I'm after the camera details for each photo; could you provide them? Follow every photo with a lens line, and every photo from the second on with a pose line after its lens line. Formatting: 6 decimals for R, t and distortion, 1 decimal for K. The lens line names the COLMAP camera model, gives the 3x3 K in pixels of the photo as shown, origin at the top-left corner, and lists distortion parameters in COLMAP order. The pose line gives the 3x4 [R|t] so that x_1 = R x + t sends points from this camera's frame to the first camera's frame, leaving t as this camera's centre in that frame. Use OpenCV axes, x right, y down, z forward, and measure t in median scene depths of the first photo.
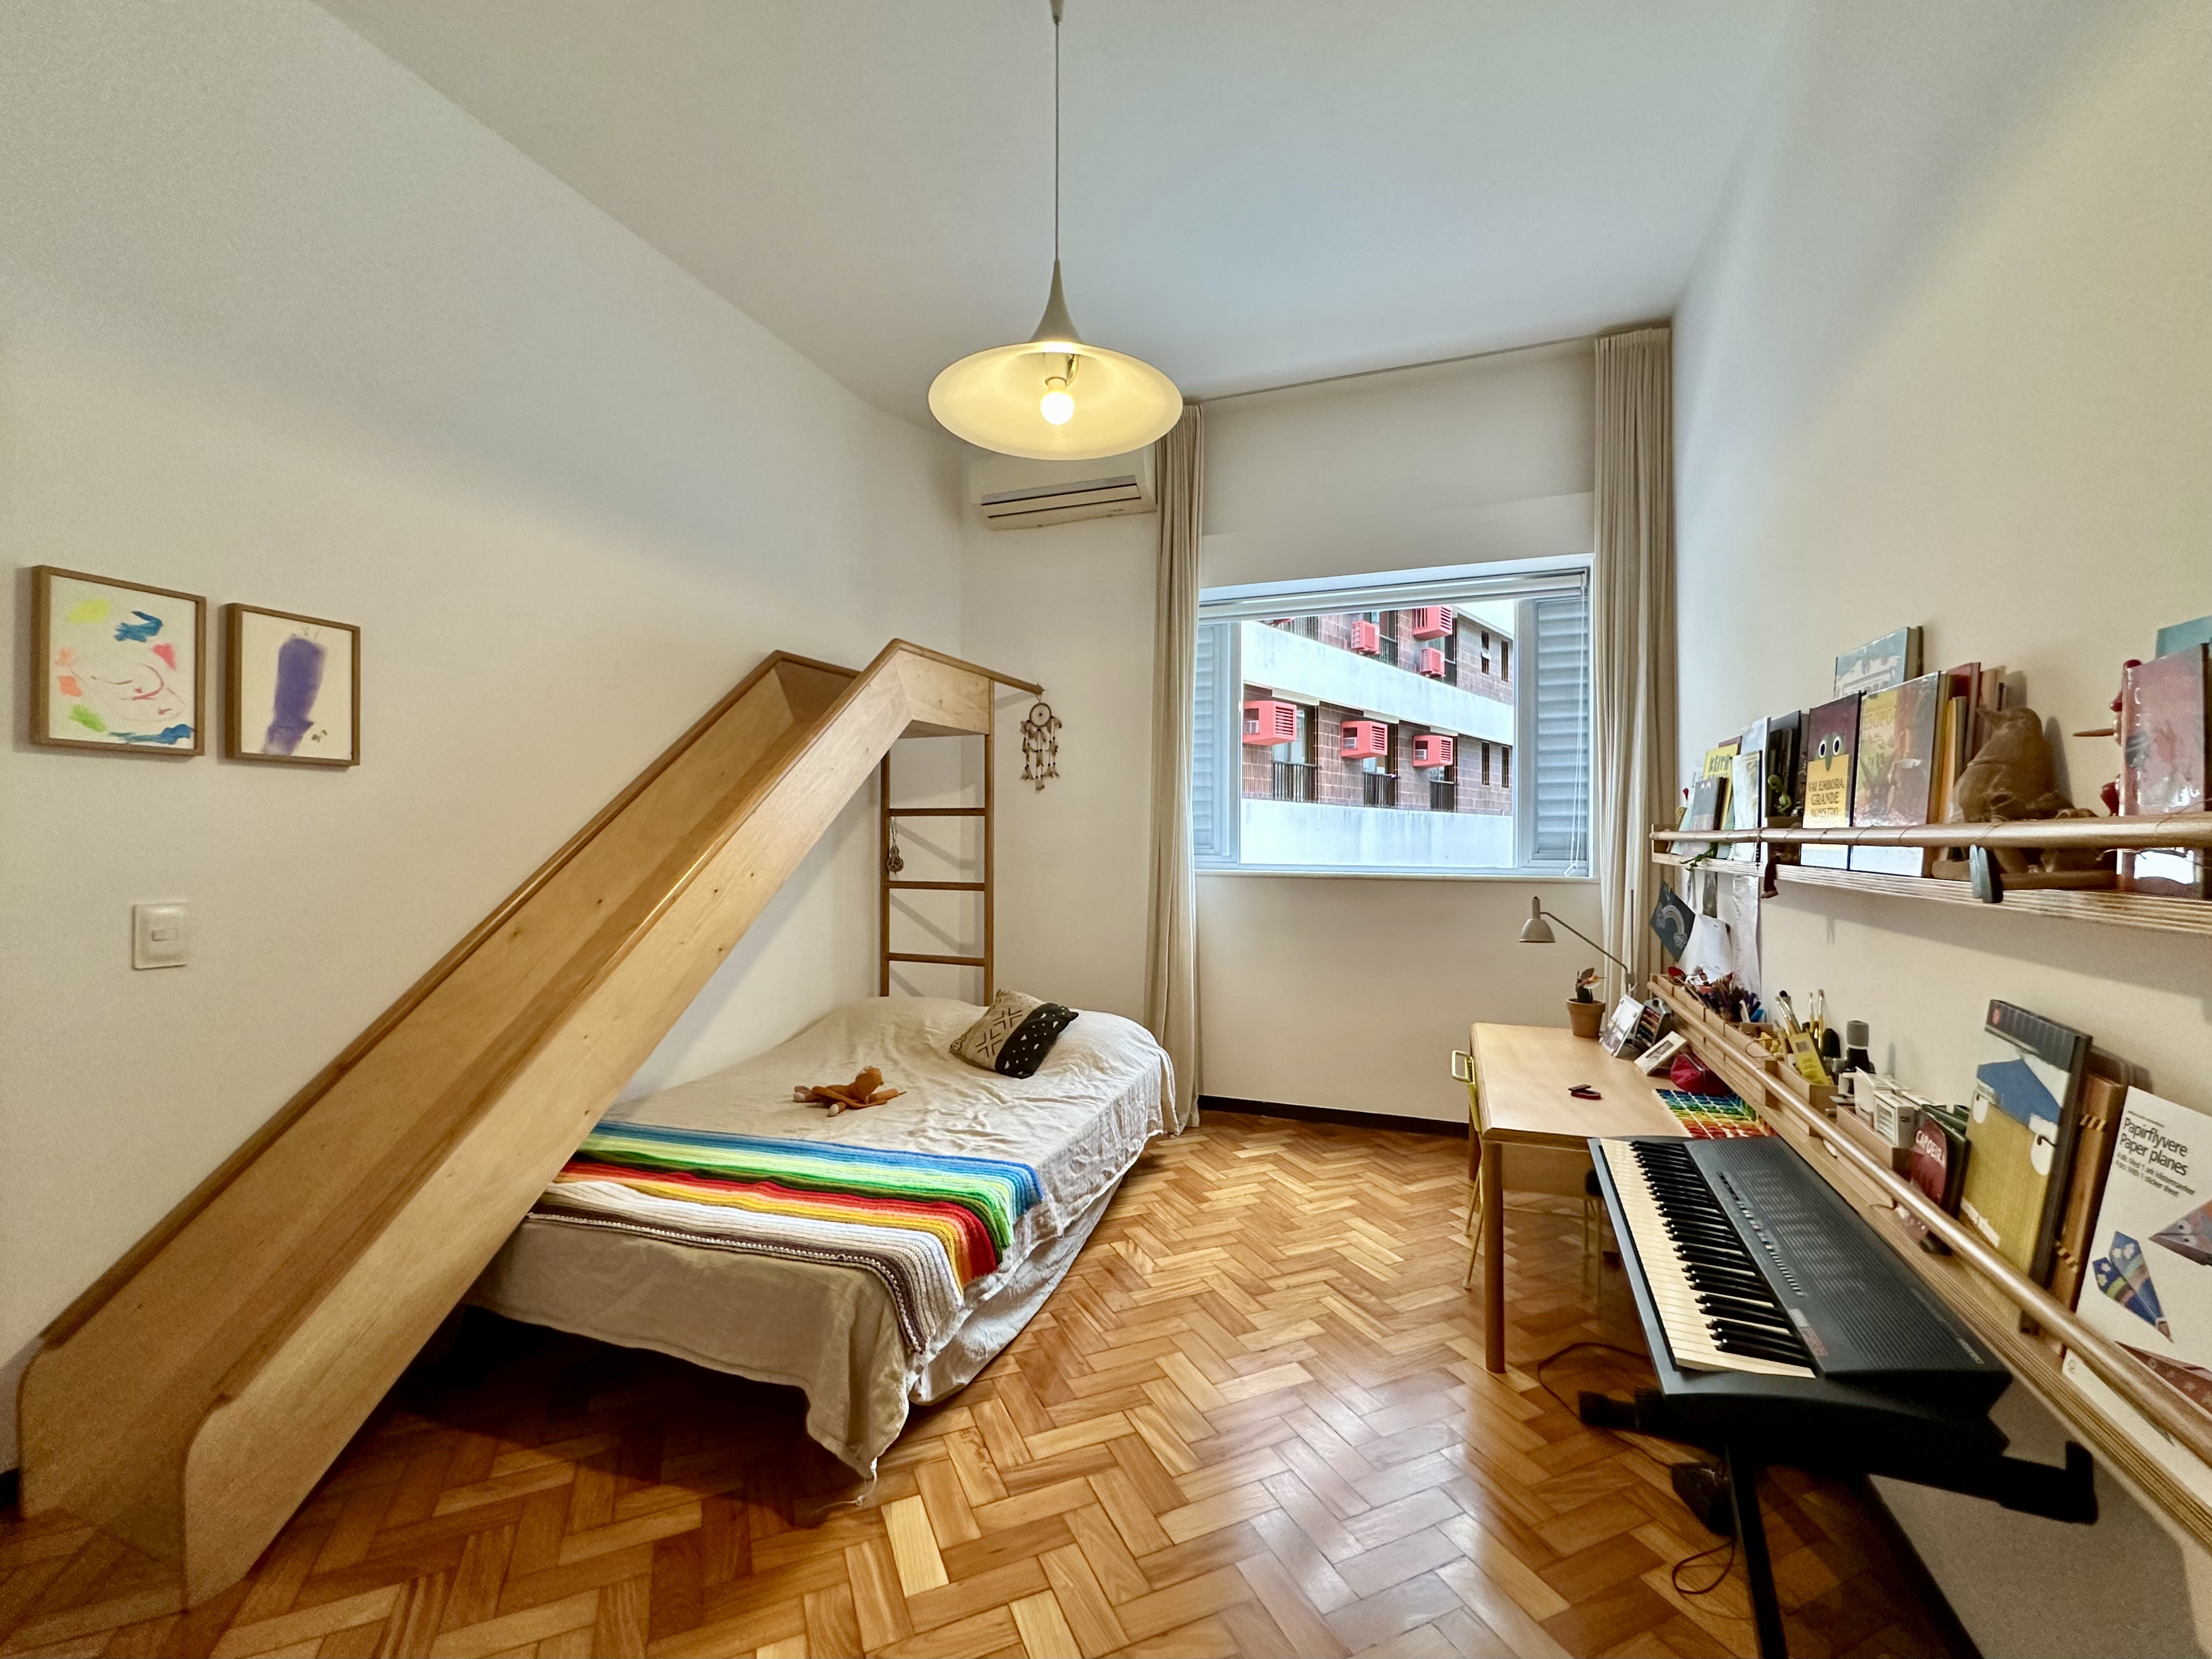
lens RADIAL K [[887.4, 0, 1106.0], [0, 887.4, 829.5], [0, 0, 1]] dist [-0.000070, 0.000037]
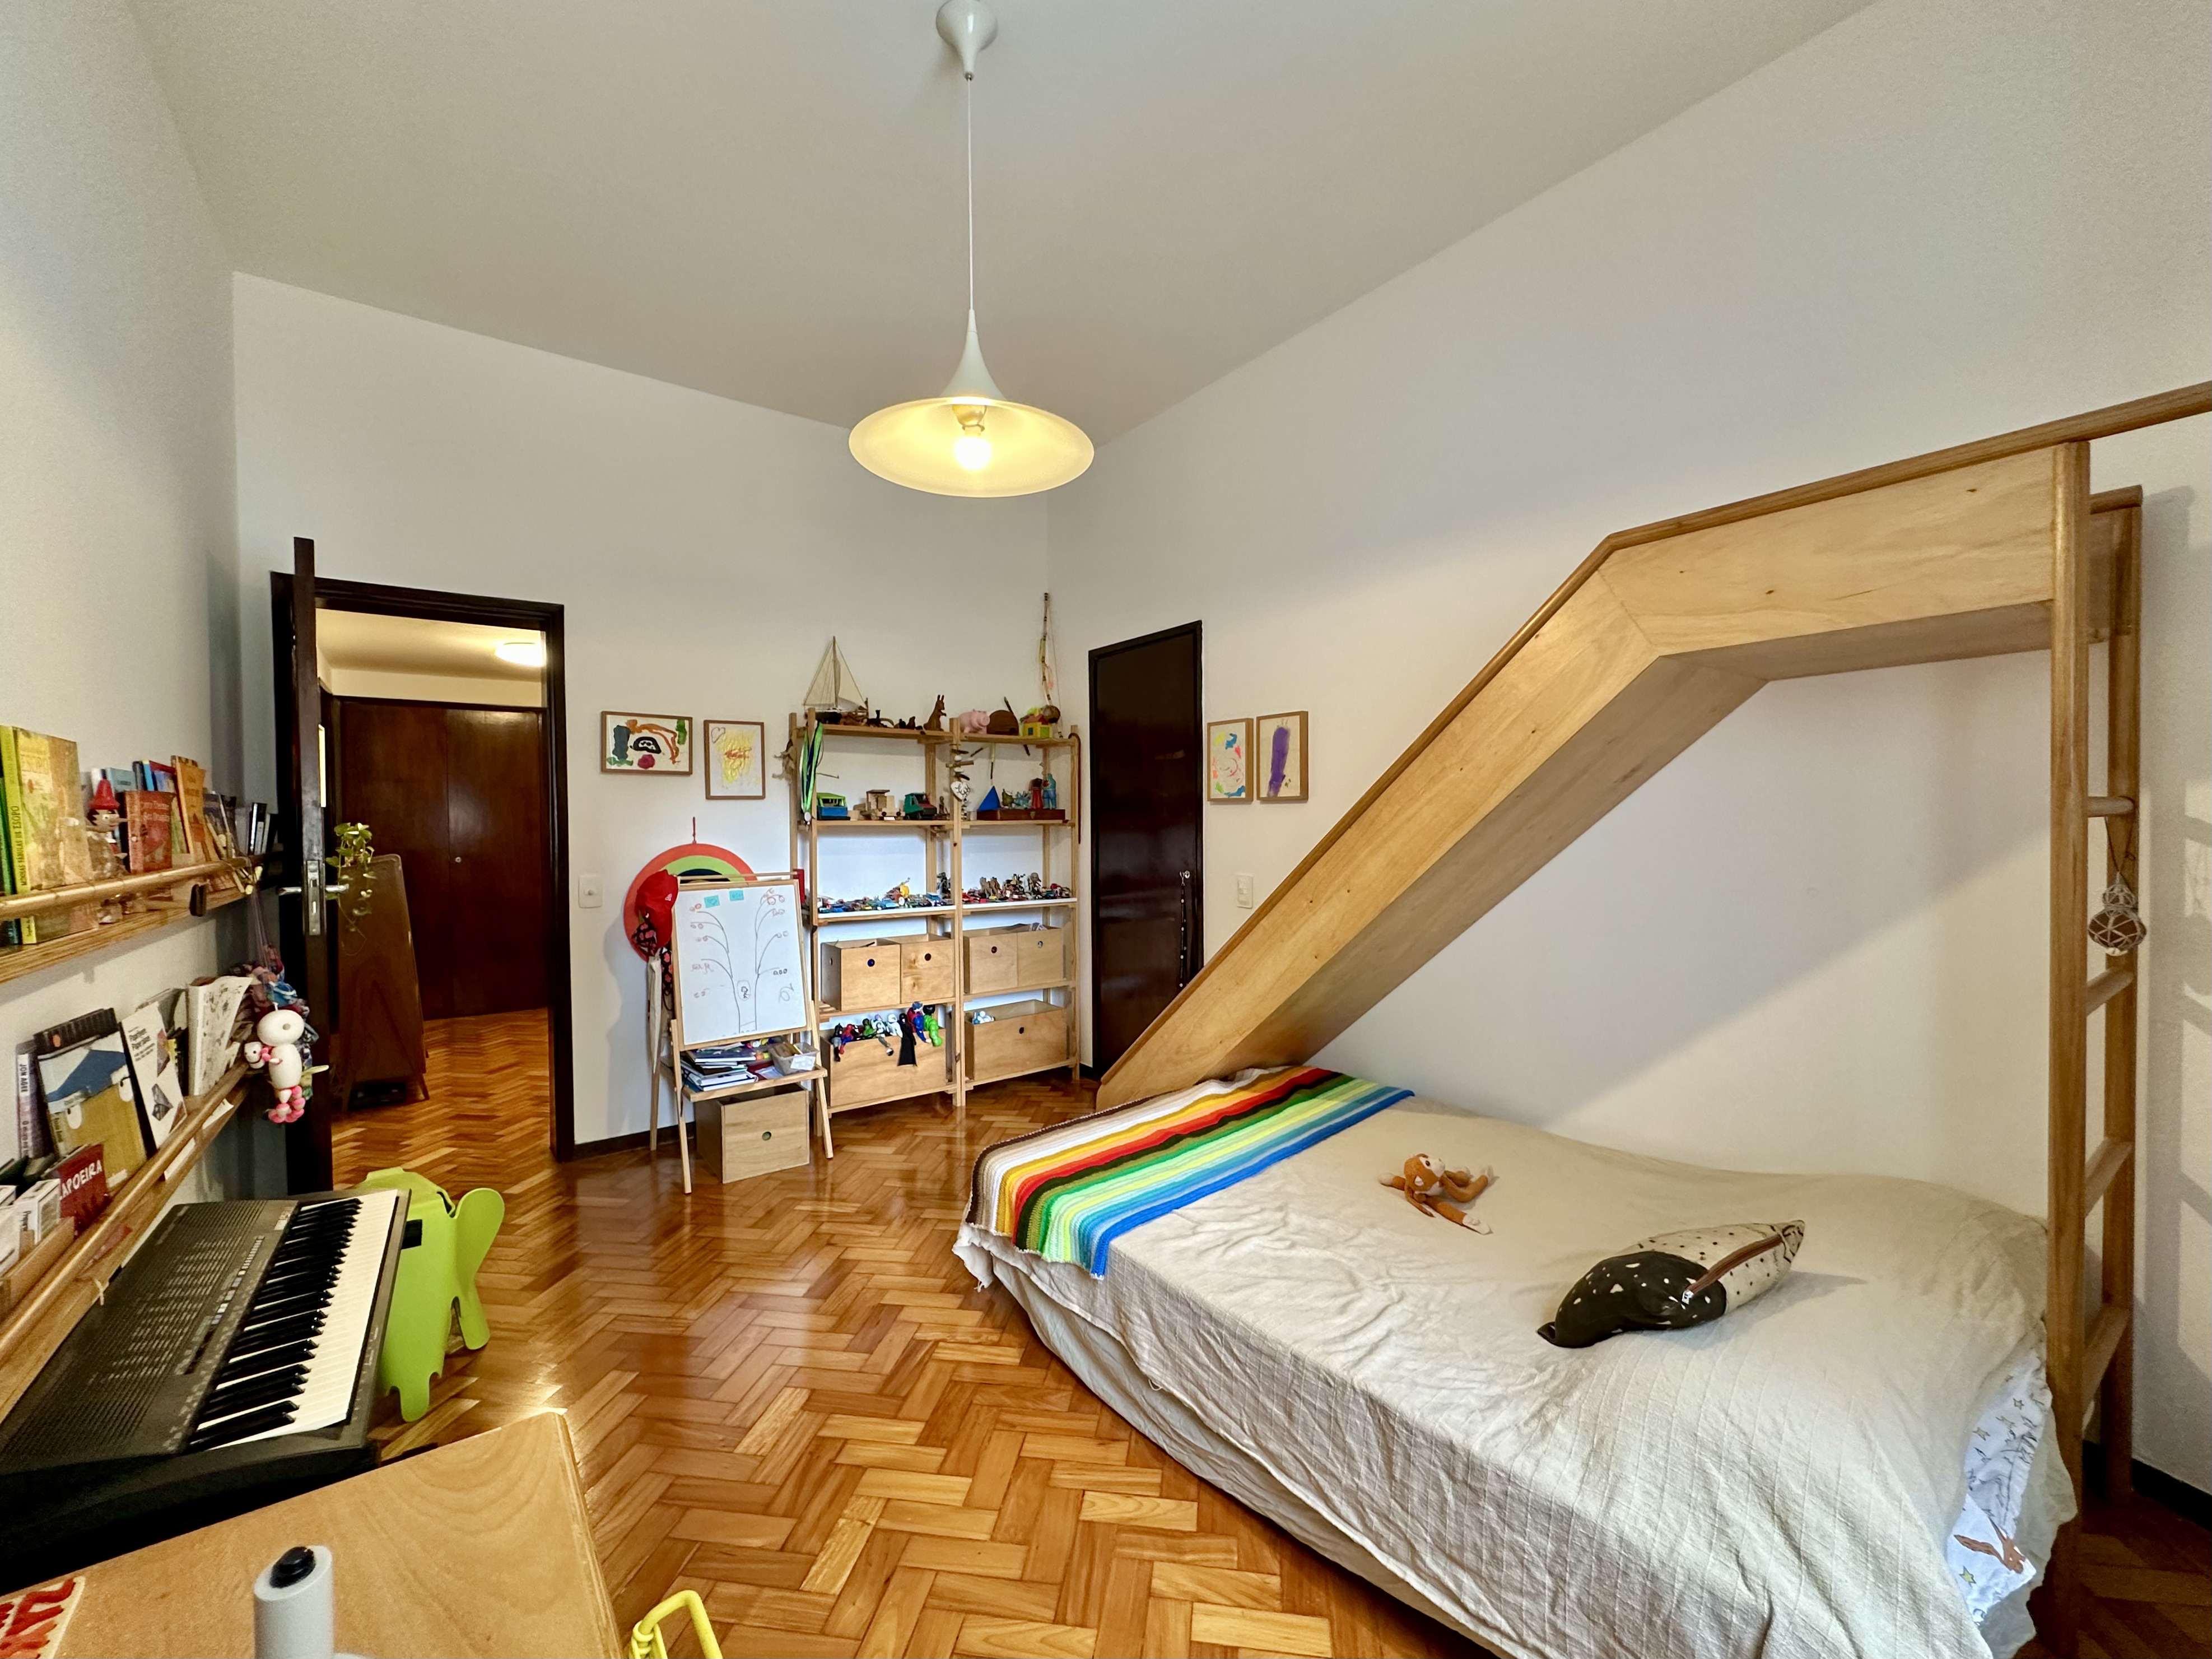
lens RADIAL K [[900.1, 0, 1104.6], [0, 900.1, 849.6], [0, 0, 1]] dist [-0.001451, -0.000136]
pose [[-0.528940, 0.031826, -0.848062, 0.806971], [0.010292, 0.999464, 0.031089, -0.043628], [0.848597, 0.007716, -0.528984, 1.797731]]
